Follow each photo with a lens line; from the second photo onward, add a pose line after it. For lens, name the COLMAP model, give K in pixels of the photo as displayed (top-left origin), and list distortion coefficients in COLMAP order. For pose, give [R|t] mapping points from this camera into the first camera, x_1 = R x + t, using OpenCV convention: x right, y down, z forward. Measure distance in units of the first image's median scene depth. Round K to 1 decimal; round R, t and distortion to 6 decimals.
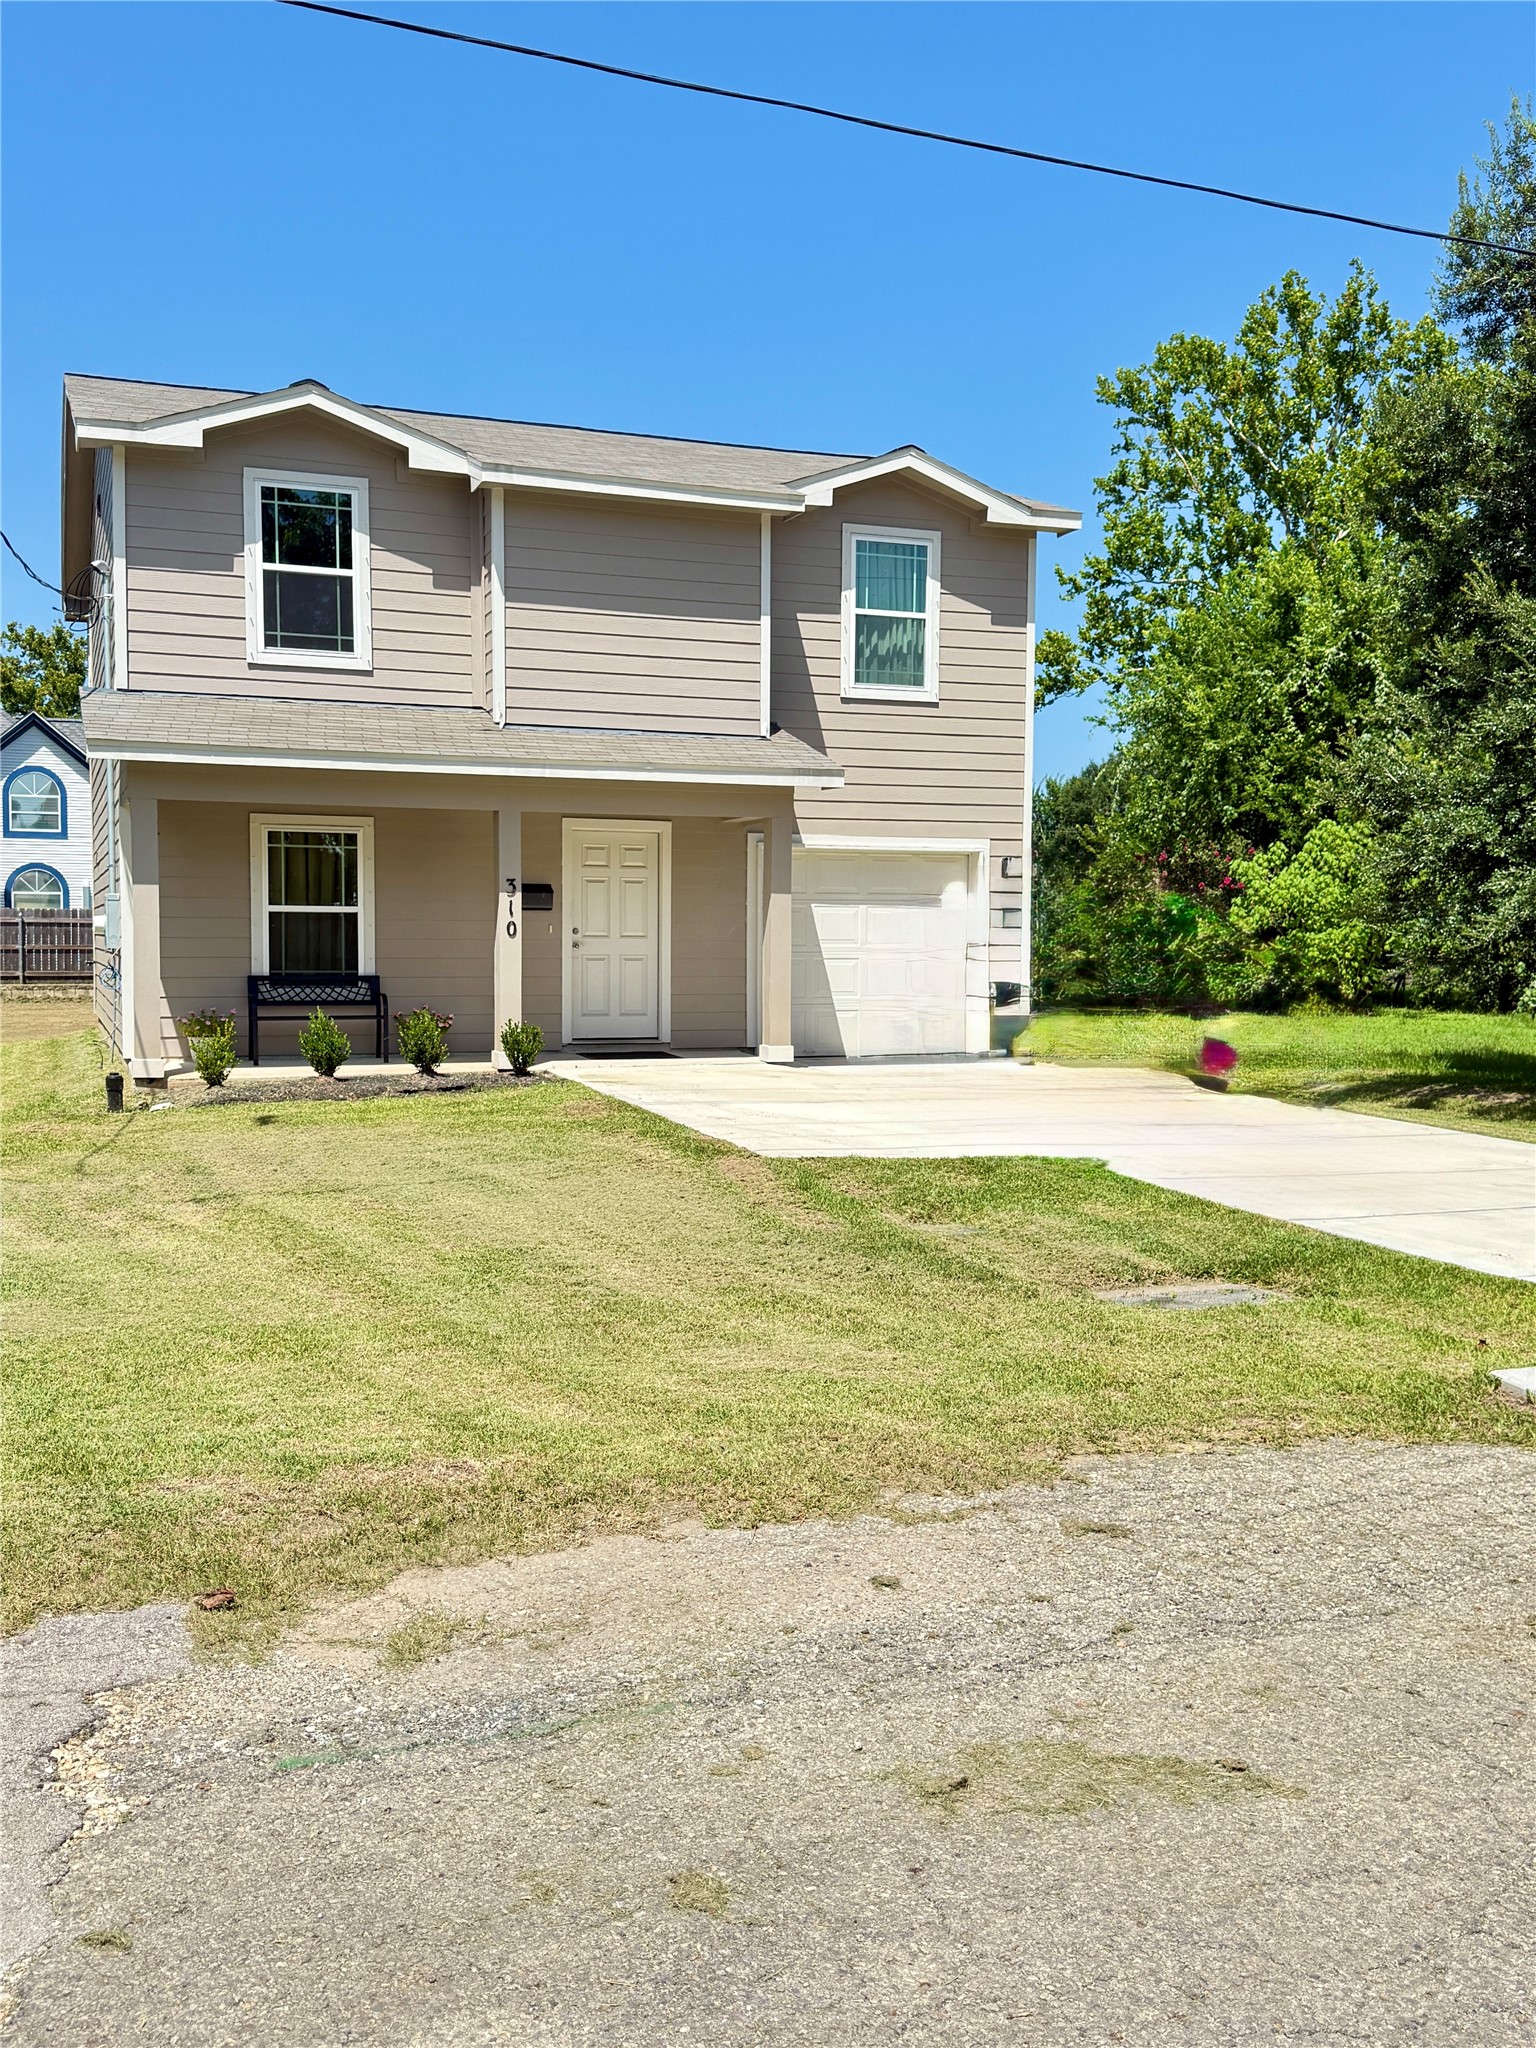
lens RADIAL K [[1879.9, 0, 777.5], [0, 1879.9, 1041.0], [0, 0, 1]] dist [0.083623, -0.081485]
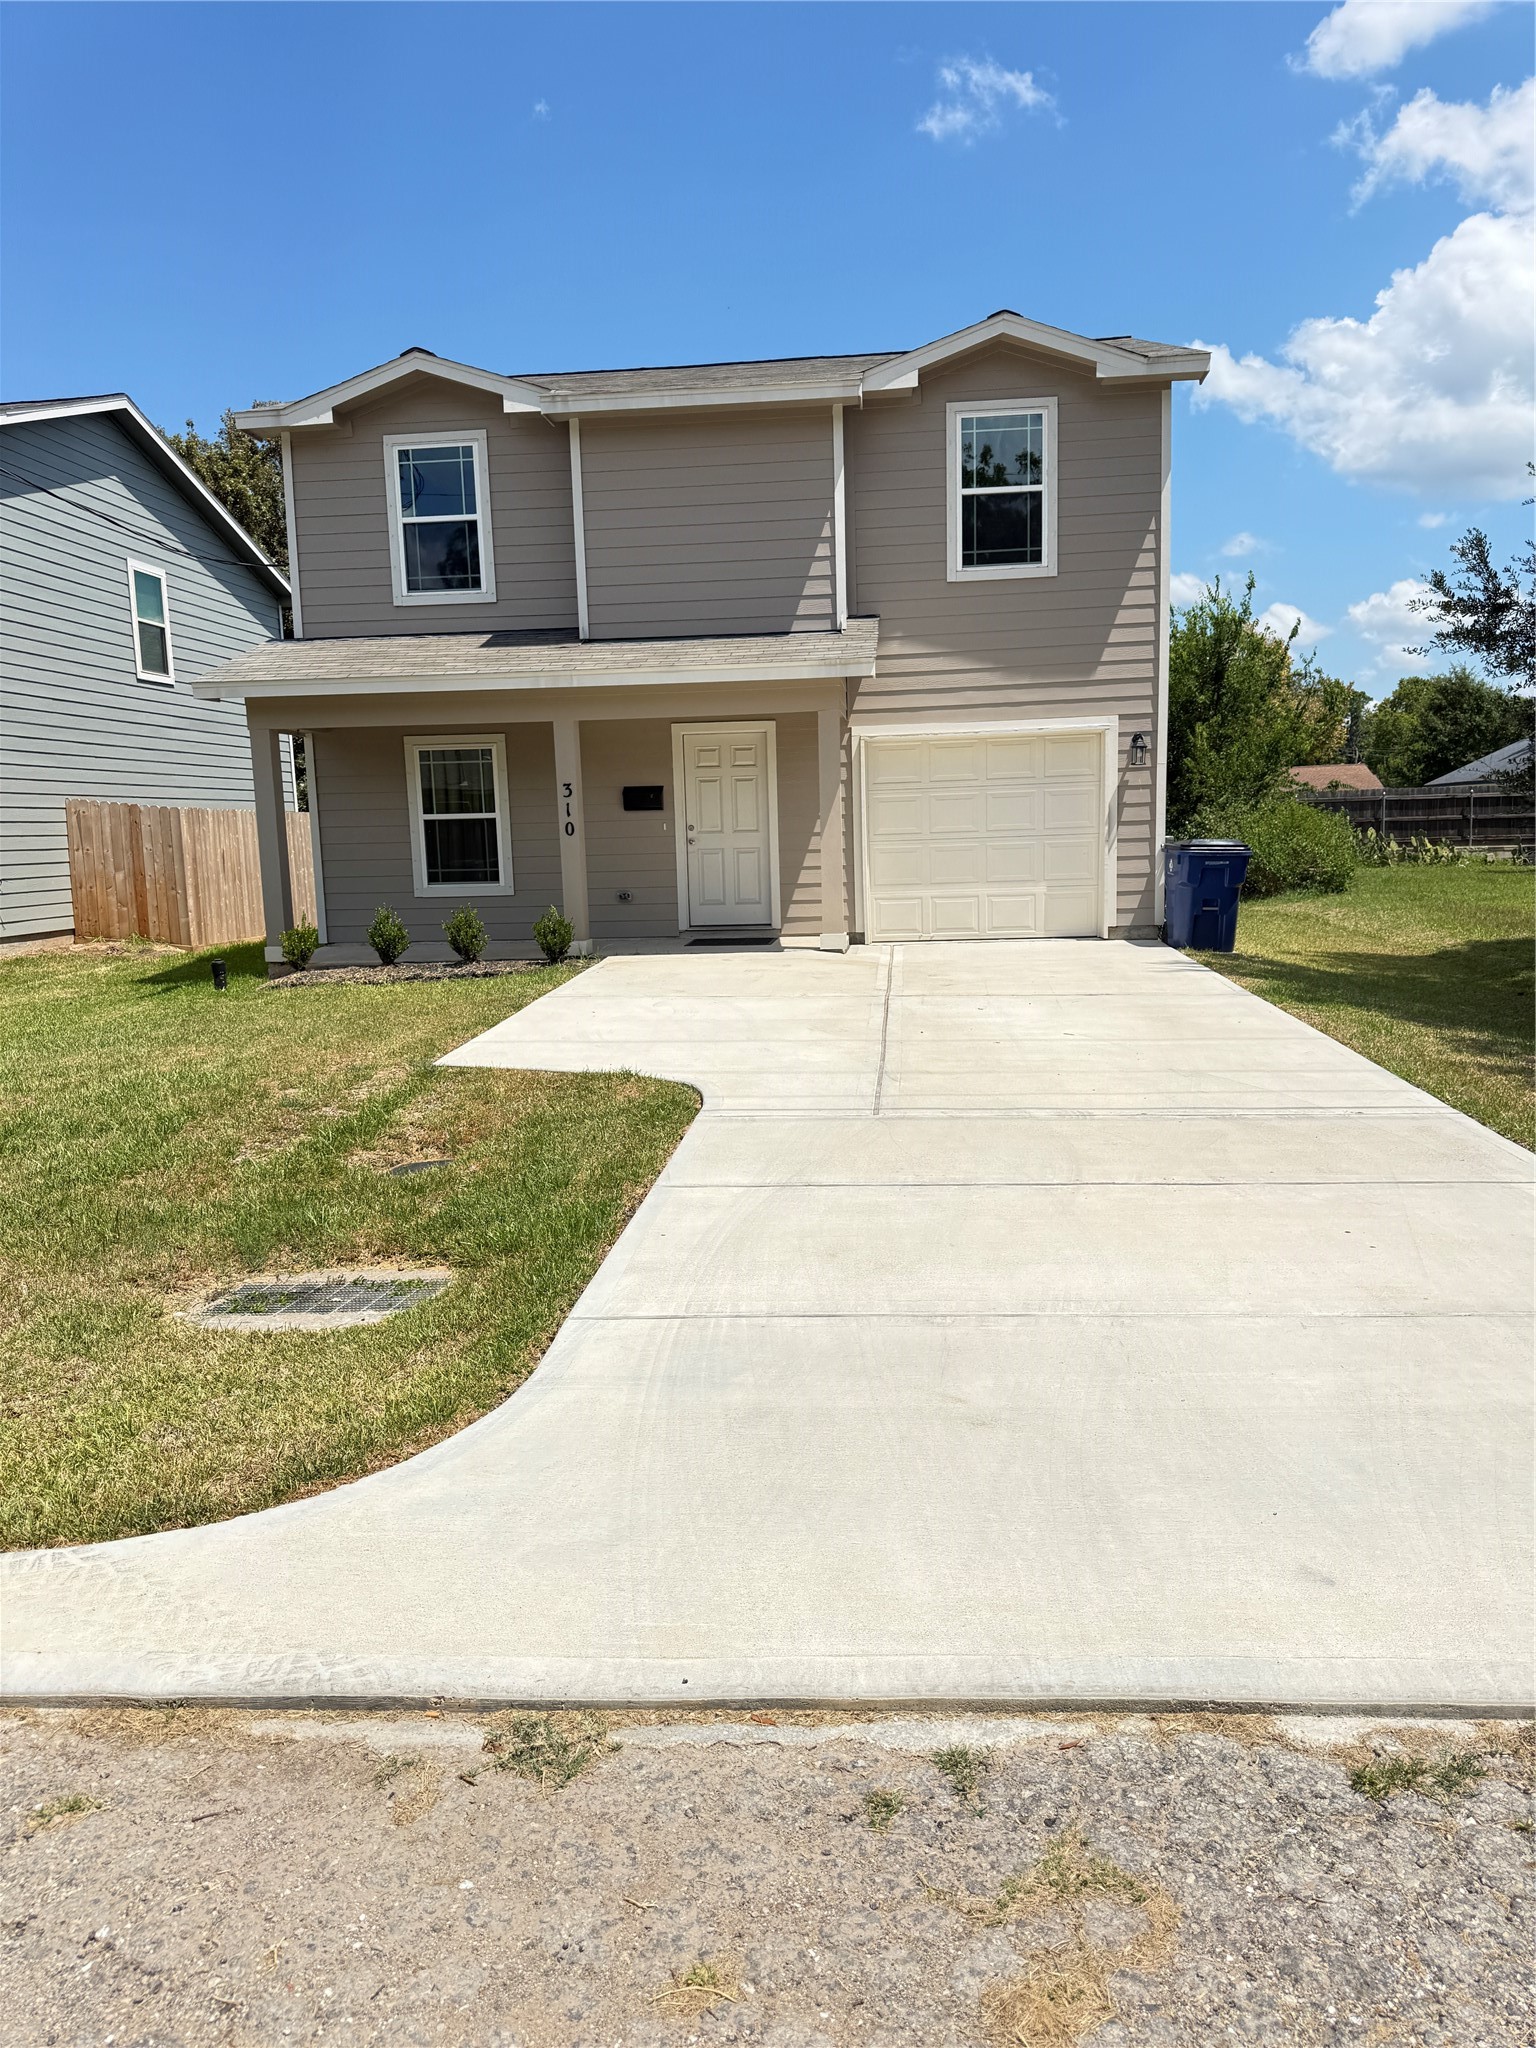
lens RADIAL K [[1456.8, 0, 780.4], [0, 1456.8, 1034.9], [0, 0, 1]] dist [0.050895, -0.015131]
pose [[0.895534, 0.030790, -0.443928, 0.340320], [0.009249, 0.996100, 0.087745, -0.012510], [0.444898, -0.082685, 0.891756, 0.266835]]
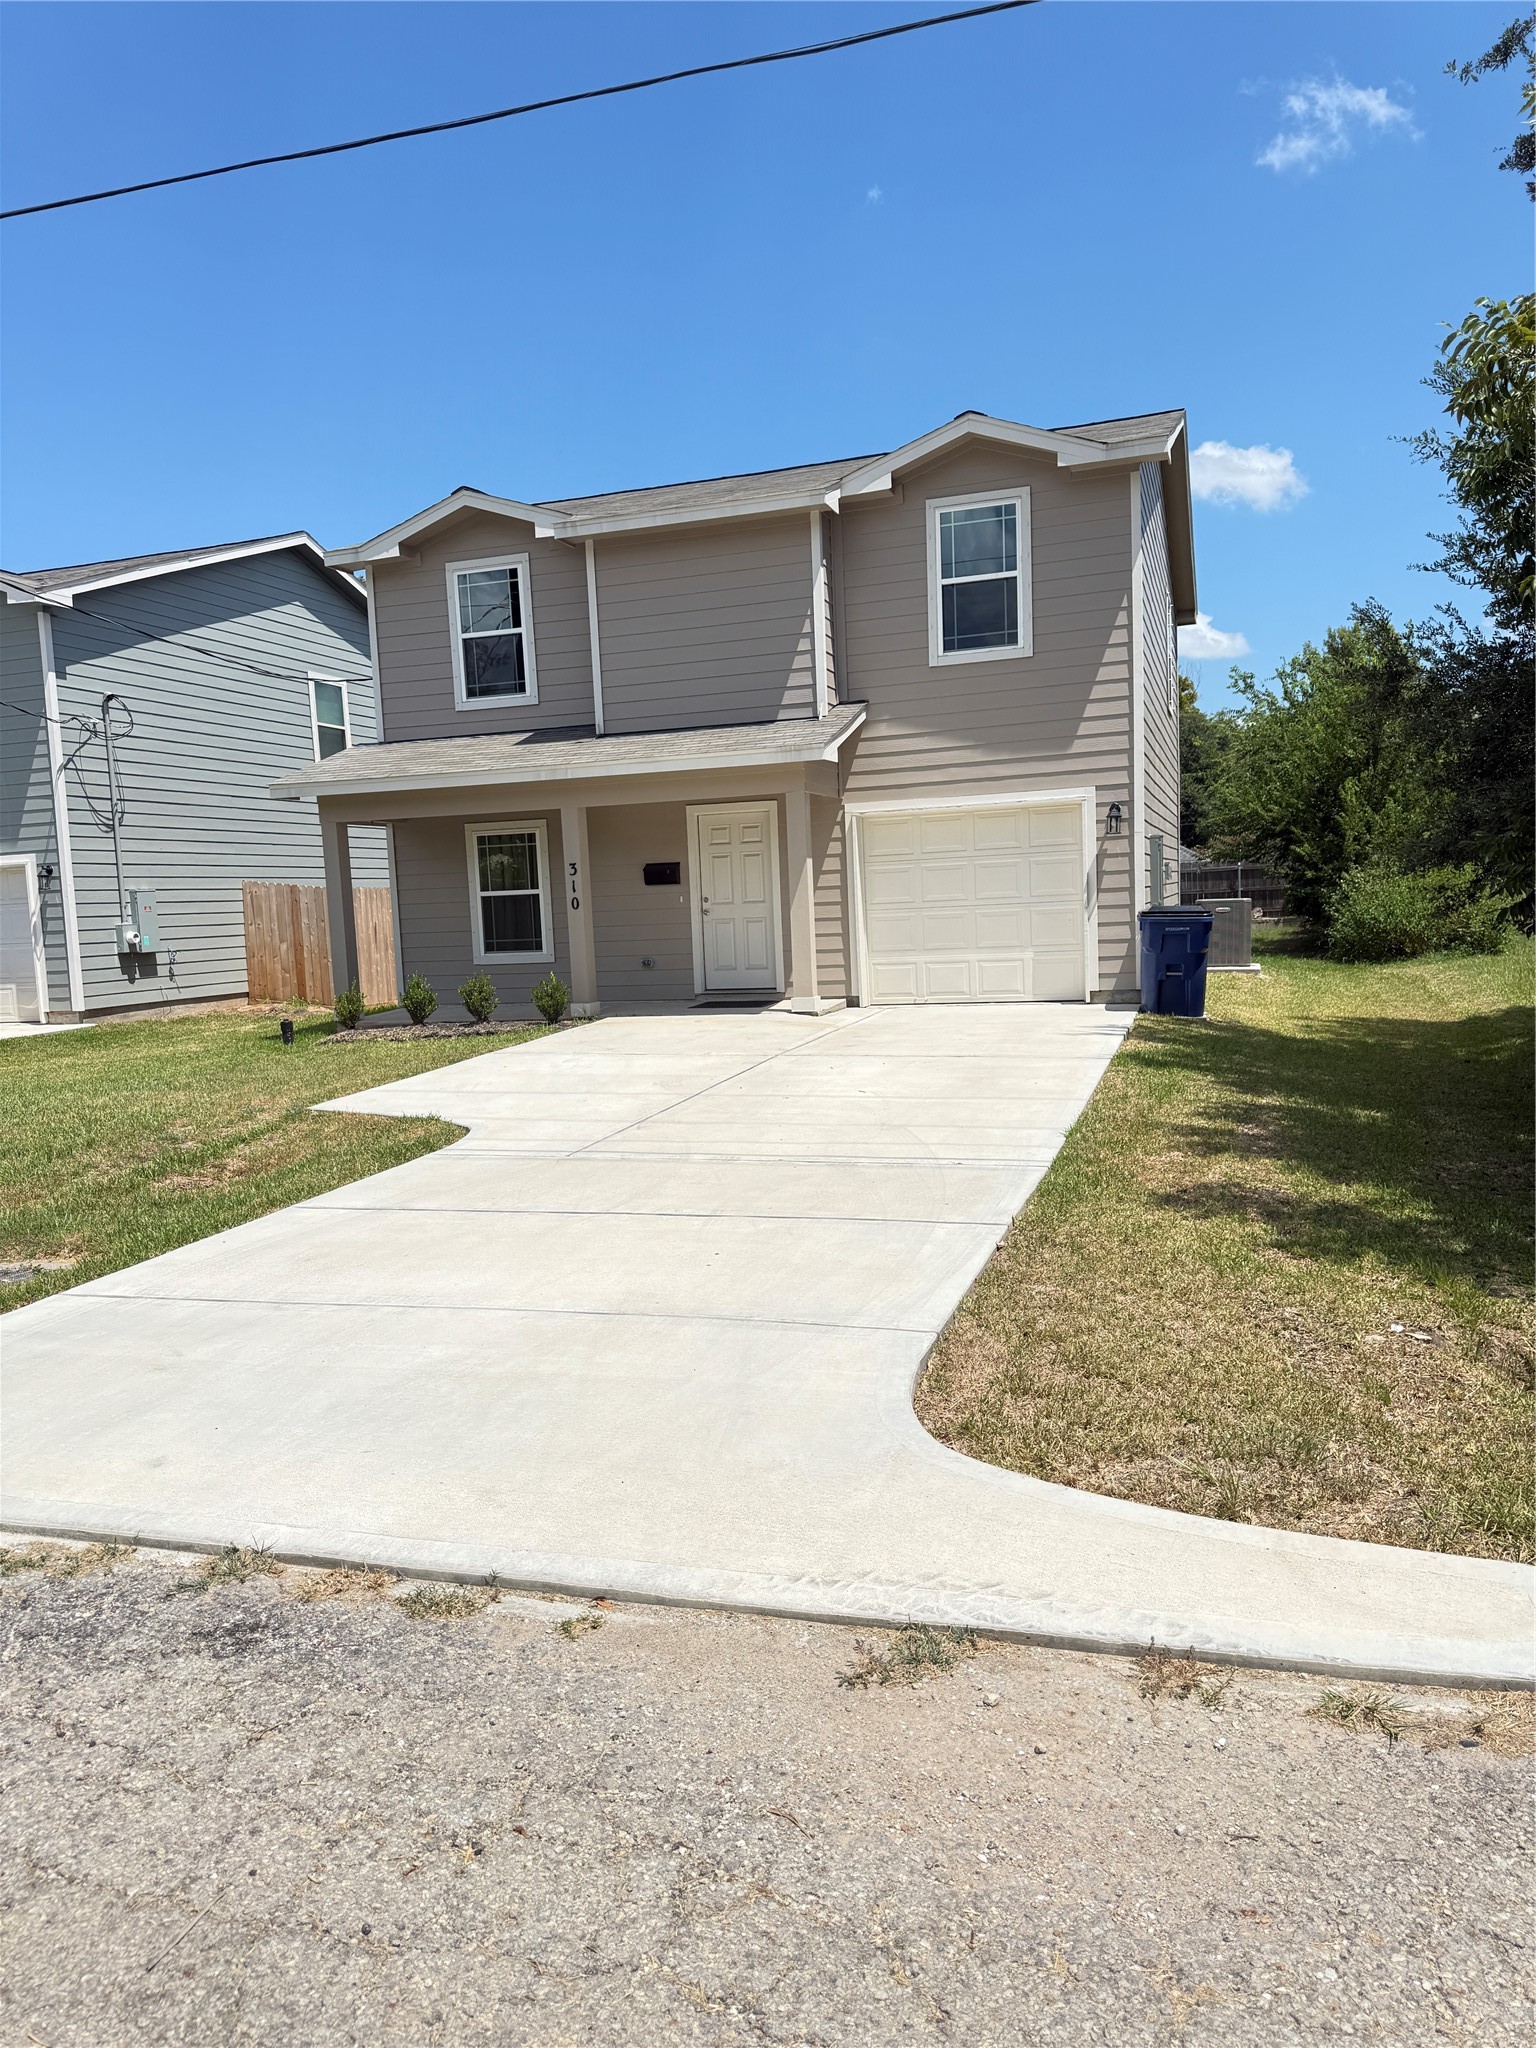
lens RADIAL K [[1456.8, 0, 776.9], [0, 1456.8, 1062.1], [0, 0, 1]] dist [0.050895, -0.015131]
pose [[0.775041, 0.030304, -0.631184, 0.547238], [0.012552, 0.997914, 0.063324, -0.014120], [0.631787, -0.057002, 0.773044, 0.321418]]
